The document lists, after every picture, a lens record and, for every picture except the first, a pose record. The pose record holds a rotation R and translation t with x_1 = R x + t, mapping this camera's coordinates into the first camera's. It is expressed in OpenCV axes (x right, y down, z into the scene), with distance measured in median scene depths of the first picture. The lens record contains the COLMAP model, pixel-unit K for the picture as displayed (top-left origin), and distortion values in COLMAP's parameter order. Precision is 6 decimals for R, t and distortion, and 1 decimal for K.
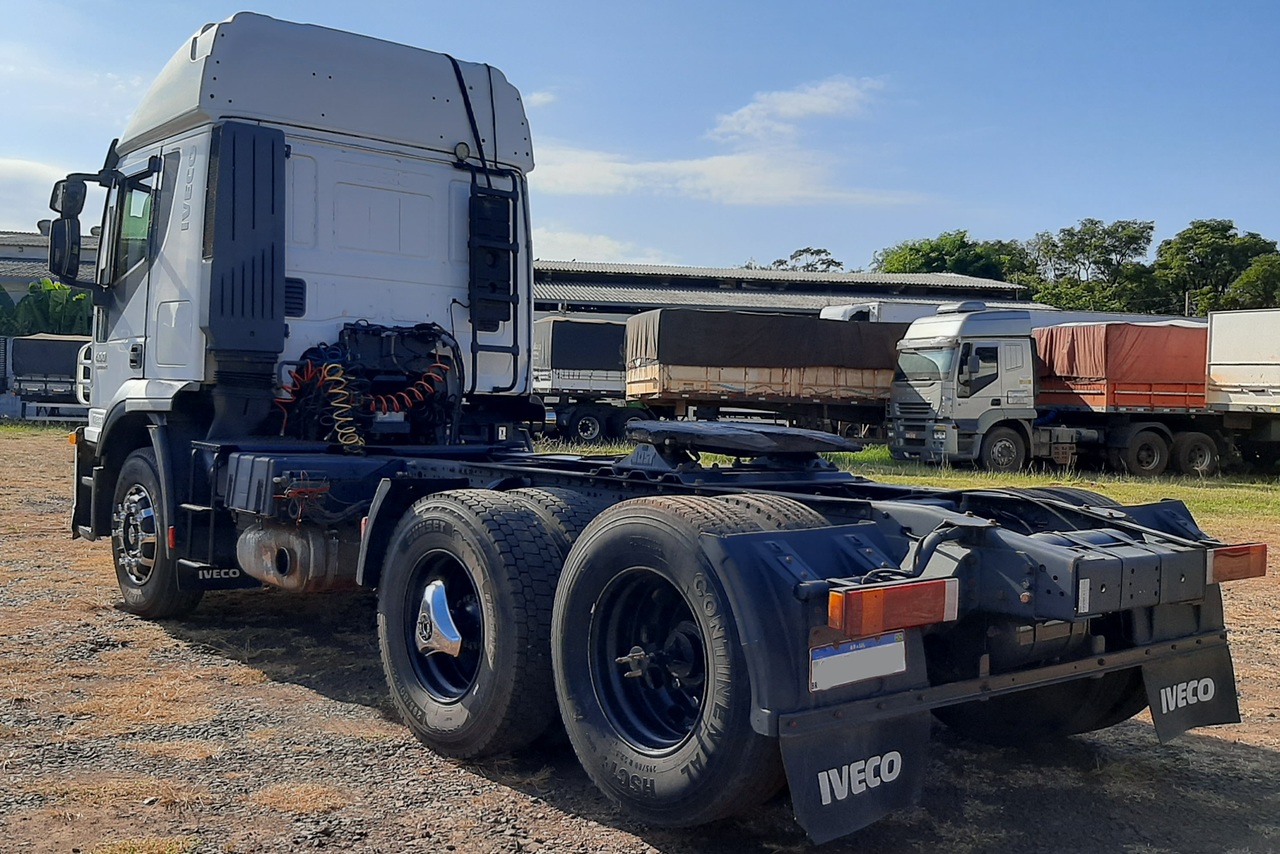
lens RADIAL K [[1329.1, 0, 608.1], [0, 1329.1, 429.4], [0, 0, 1]] dist [0.187910, -0.460442]
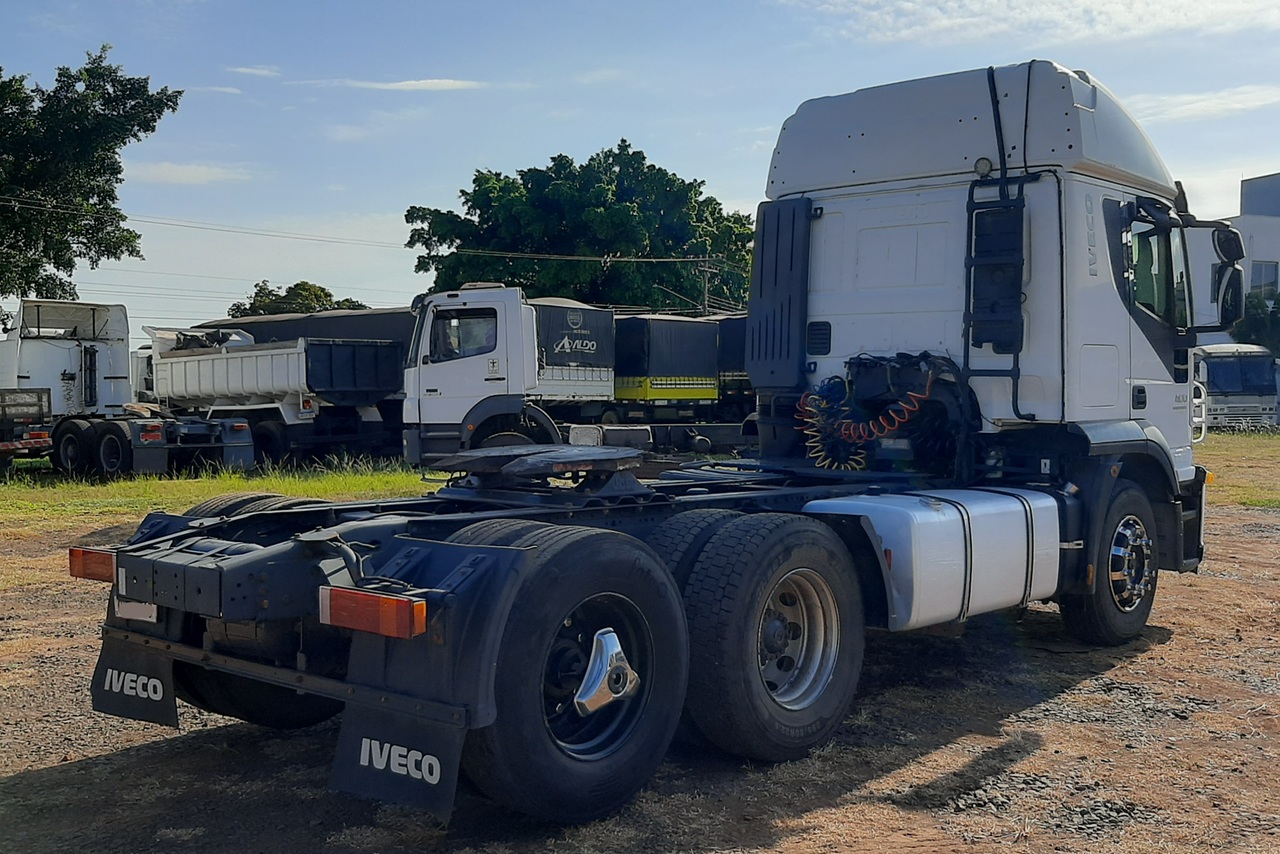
lens RADIAL K [[1329.1, 0, 608.1], [0, 1329.1, 429.4], [0, 0, 1]] dist [0.187910, -0.460442]
pose [[0.148928, 0.005444, -0.988833, 0.868065], [-0.025636, 0.999670, 0.001642, -0.017612], [0.988516, 0.025105, 0.149018, 0.650443]]
